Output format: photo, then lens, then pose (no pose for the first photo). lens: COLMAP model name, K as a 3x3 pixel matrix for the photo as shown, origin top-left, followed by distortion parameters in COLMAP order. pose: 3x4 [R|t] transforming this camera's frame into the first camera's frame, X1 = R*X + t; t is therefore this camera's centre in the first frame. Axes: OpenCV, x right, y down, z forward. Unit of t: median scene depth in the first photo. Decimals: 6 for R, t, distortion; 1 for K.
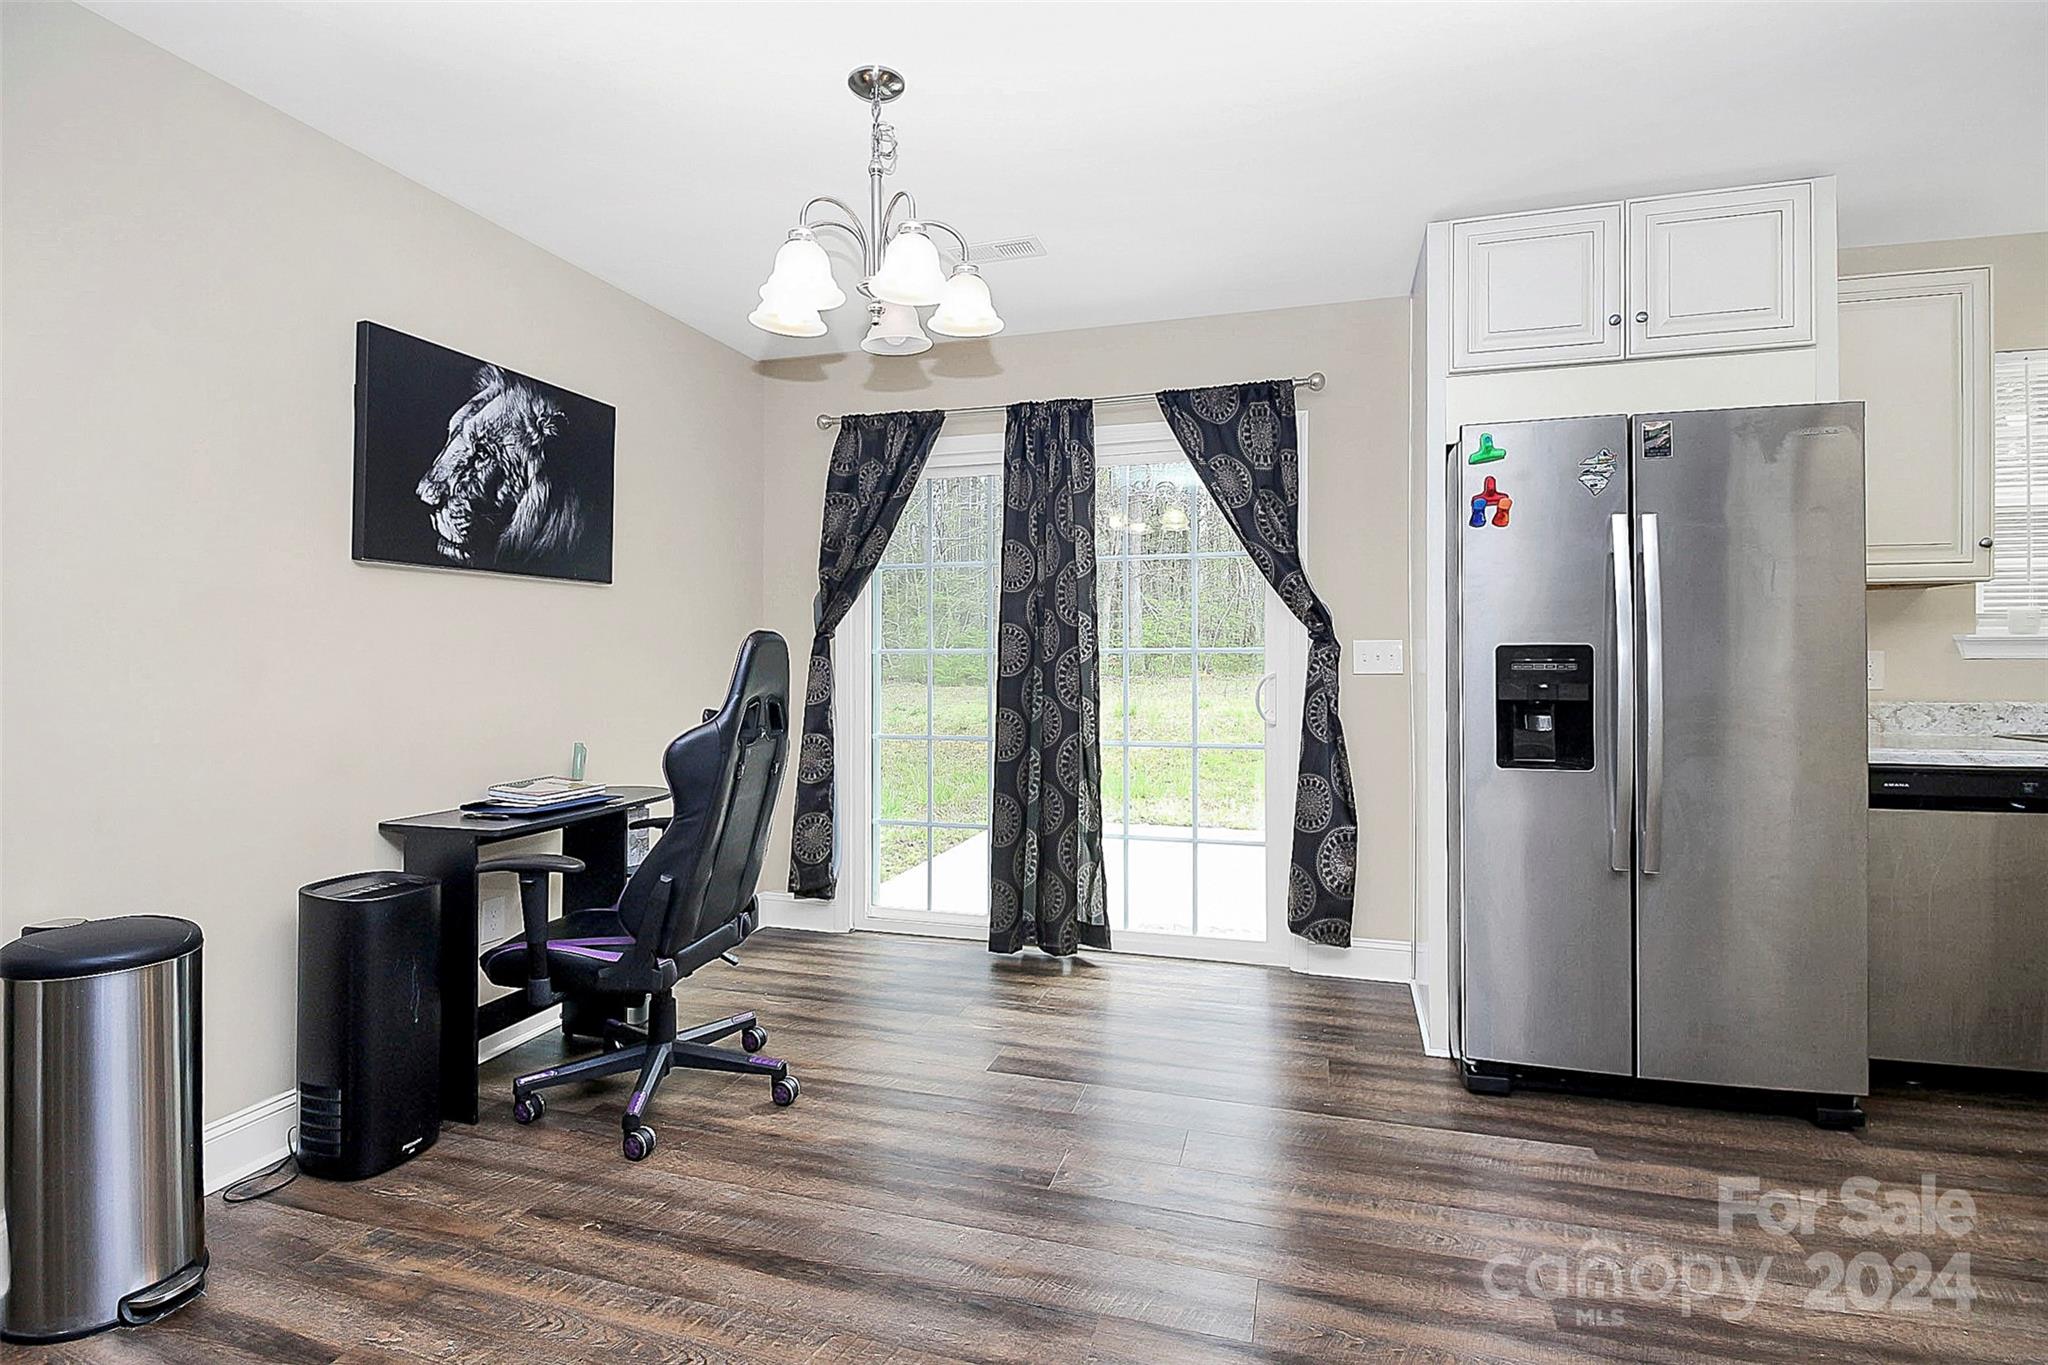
lens RADIAL K [[964.5, 0, 1017.2], [0, 964.5, 650.9], [0, 0, 1]] dist [0.000019, -0.012264]
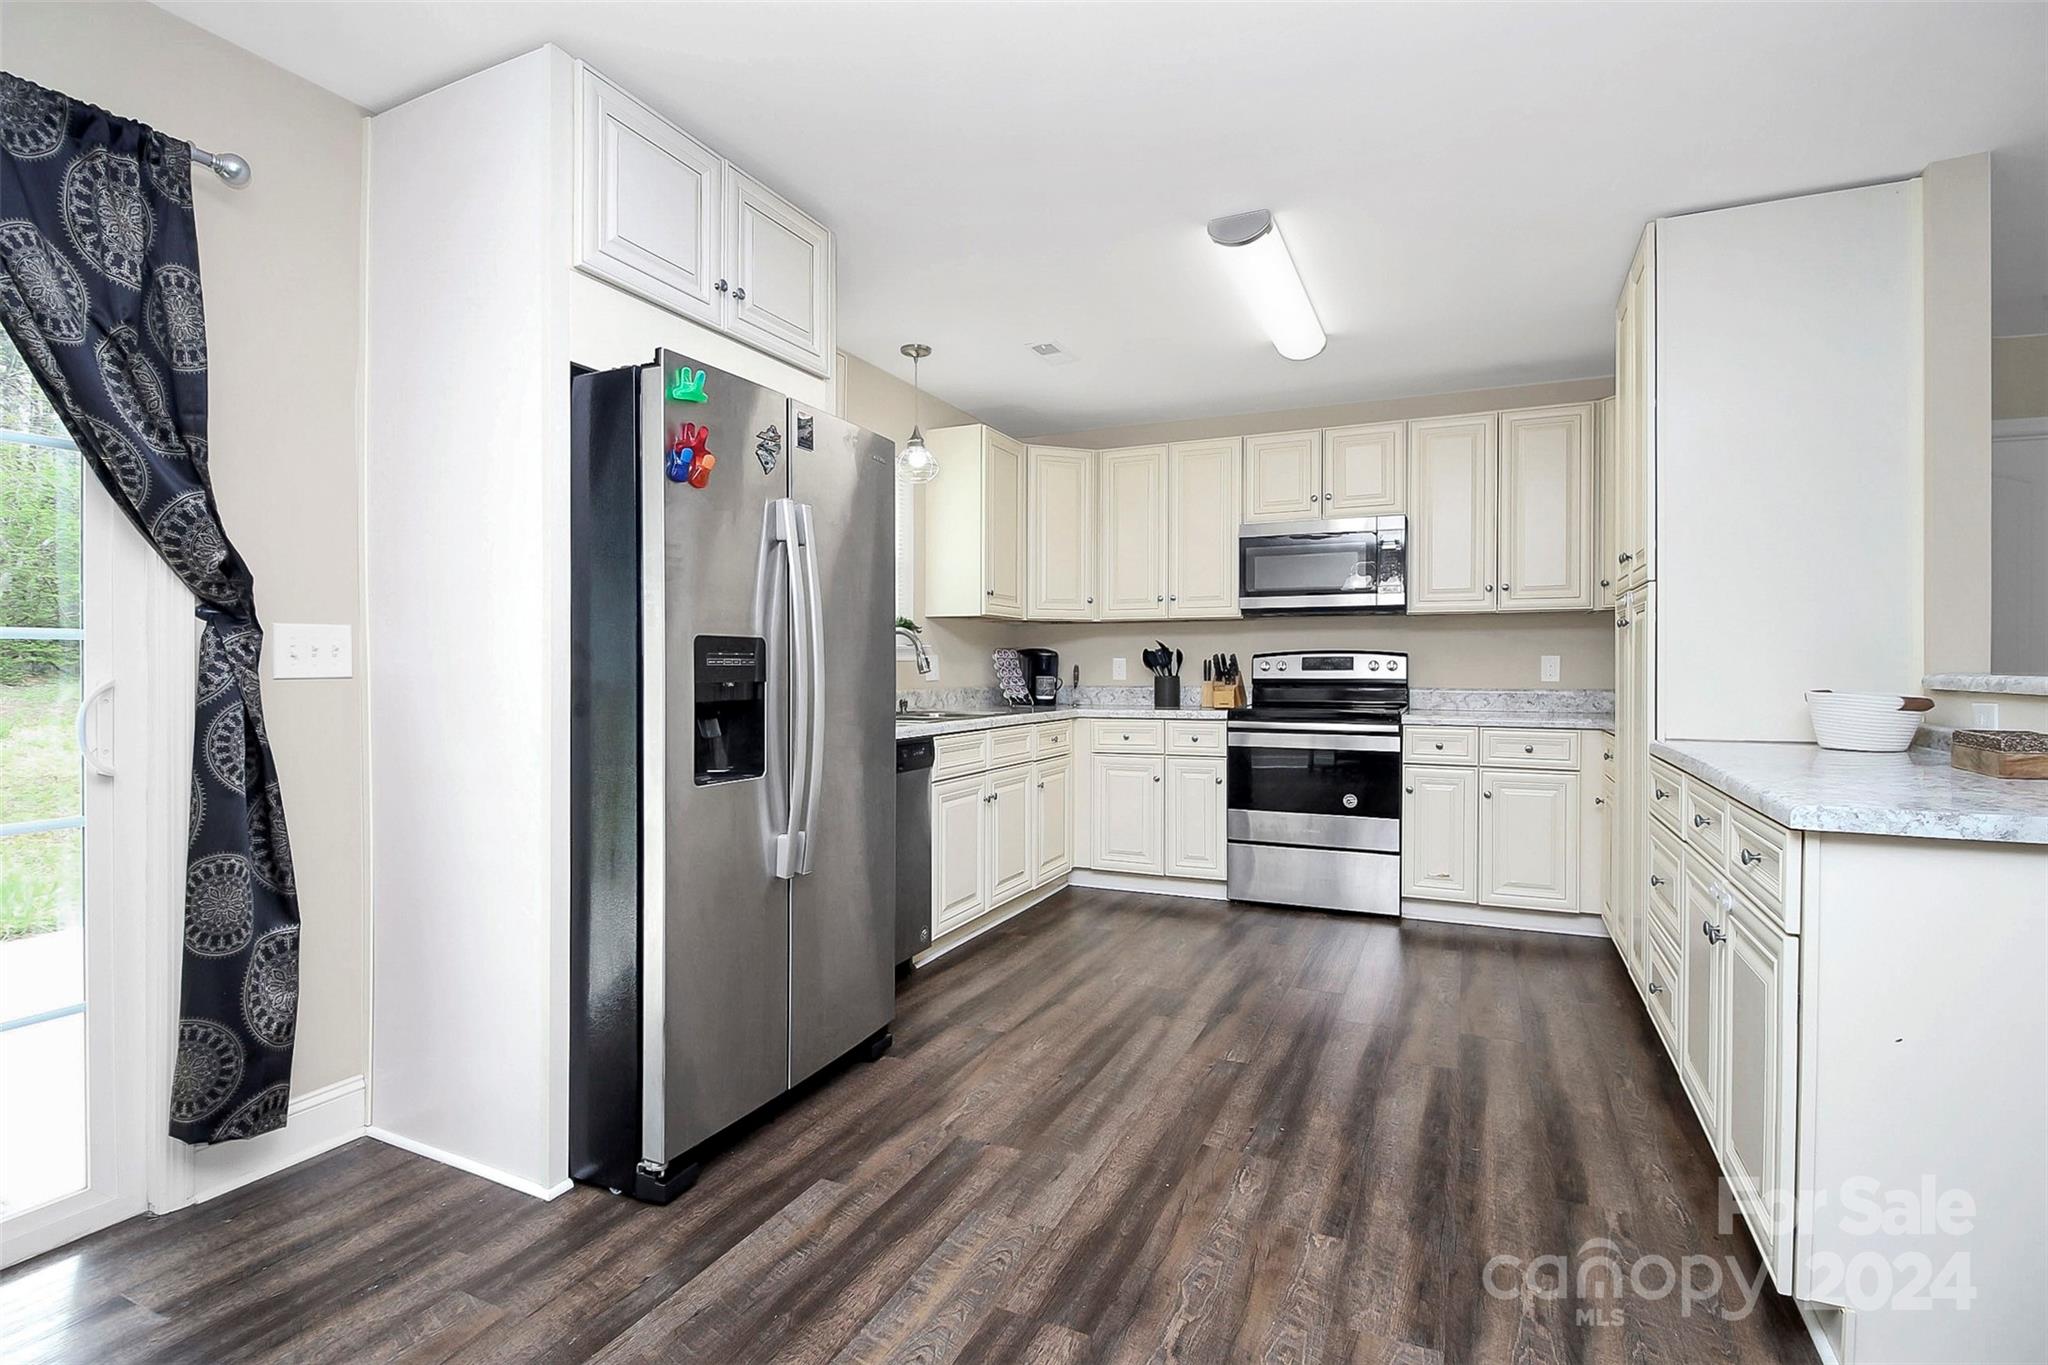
lens RADIAL K [[968.3, 0, 1029.5], [0, 968.3, 677.7], [0, 0, 1]] dist [0.001274, -0.010670]
pose [[0.129721, -0.007553, 0.991522, -0.199549], [-0.005963, 0.999947, 0.008397, 0.015995], [-0.991533, -0.007002, 0.129669, 0.453291]]
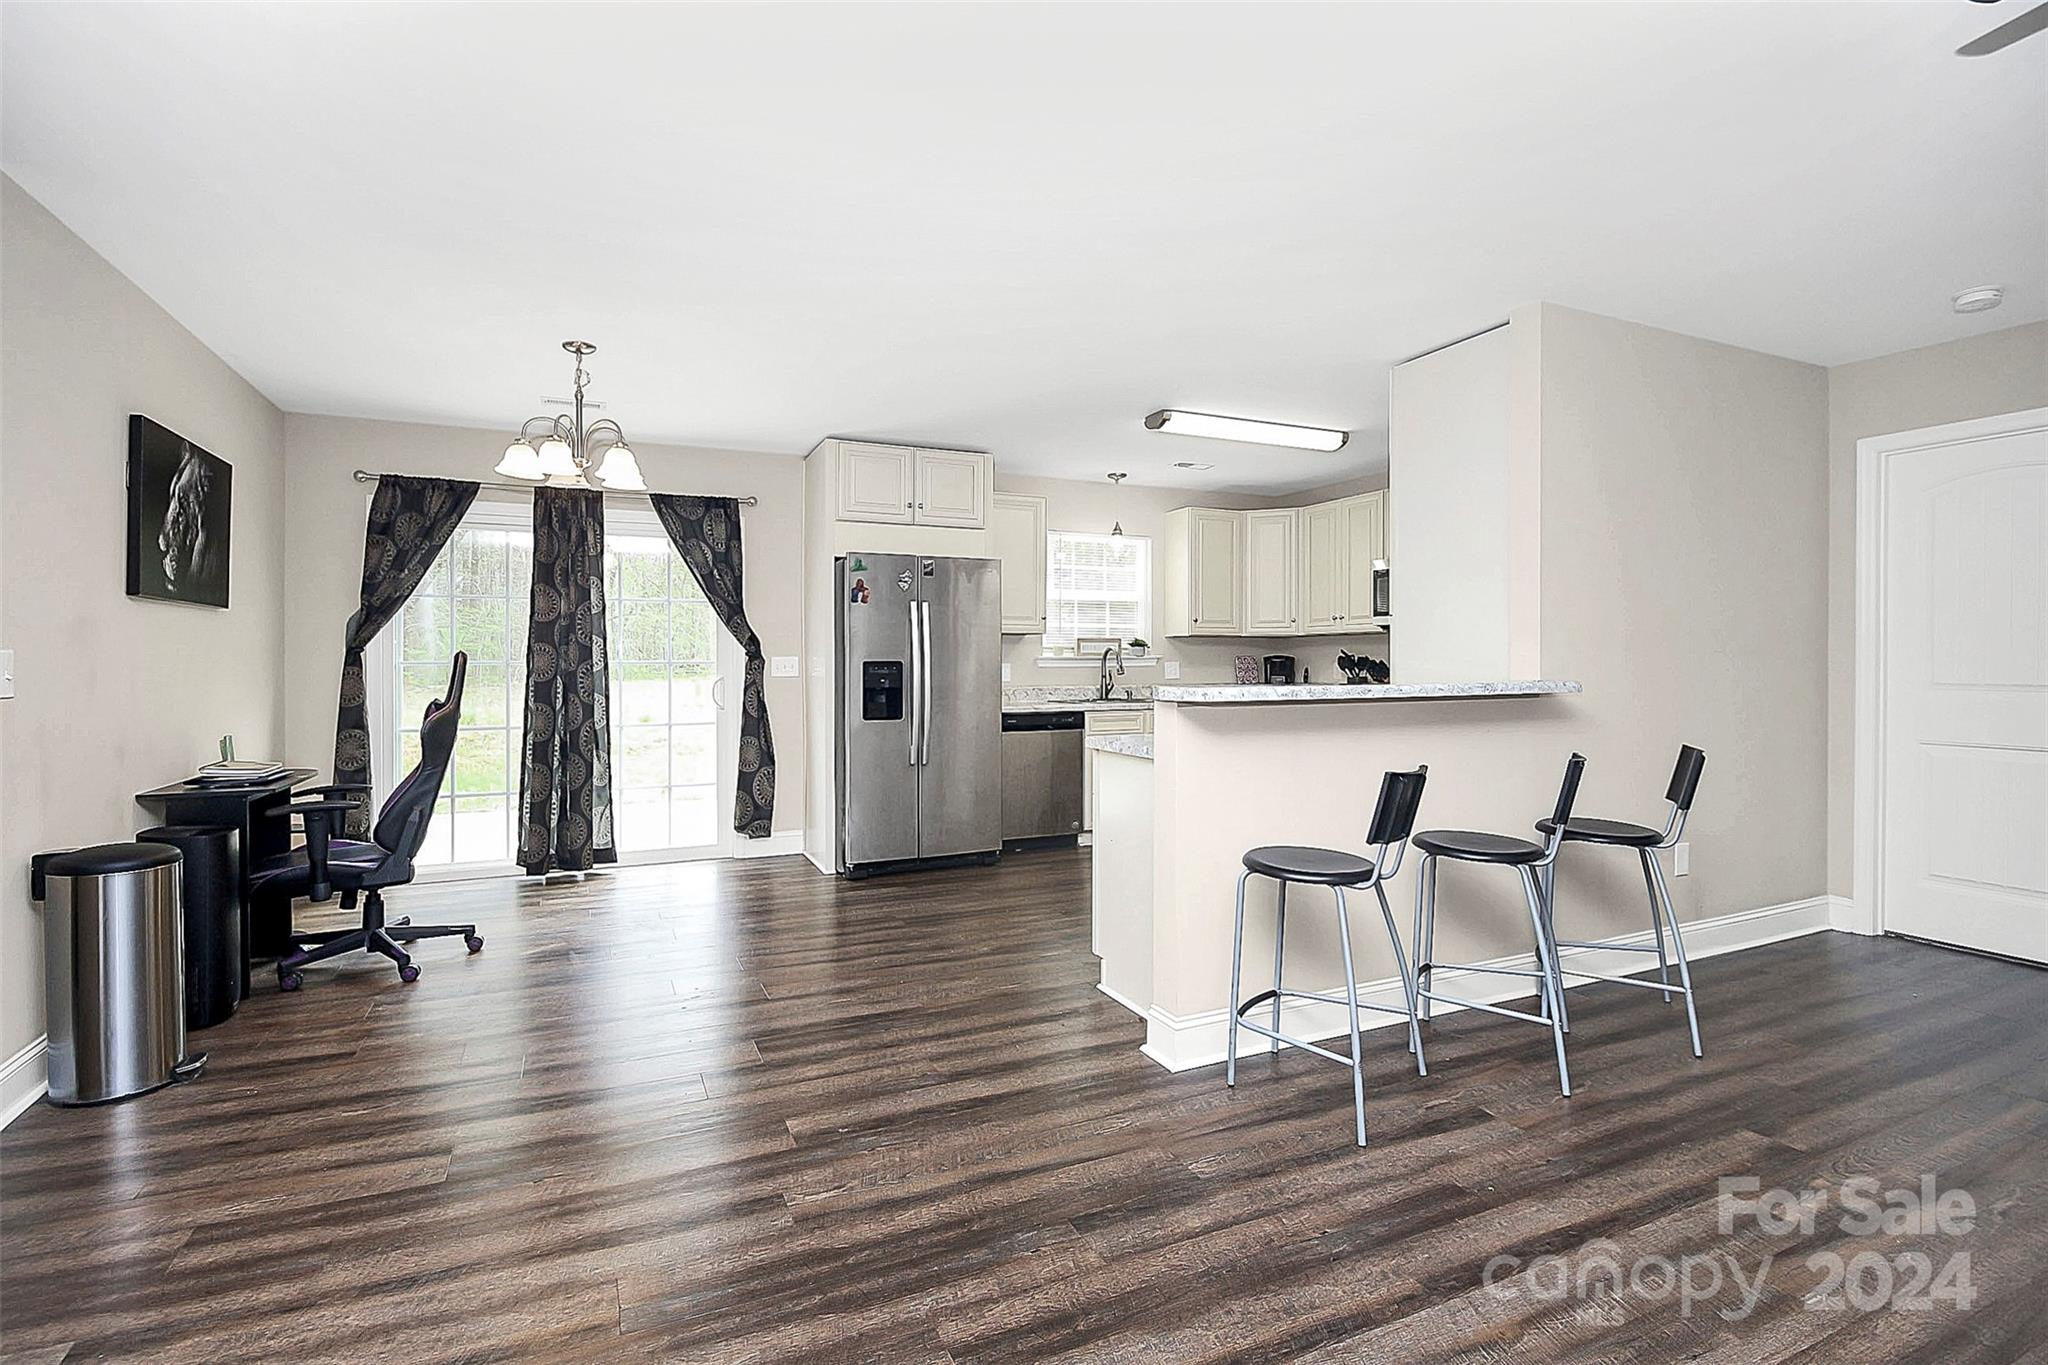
lens RADIAL K [[958.6, 0, 1026.1], [0, 958.6, 664.3], [0, 0, 1]] dist [-0.000316, -0.008367]
pose [[0.744828, -0.000072, 0.667257, -0.445144], [-0.002928, 0.999990, 0.003376, -0.004967], [-0.667250, -0.004469, 0.744820, -0.554594]]
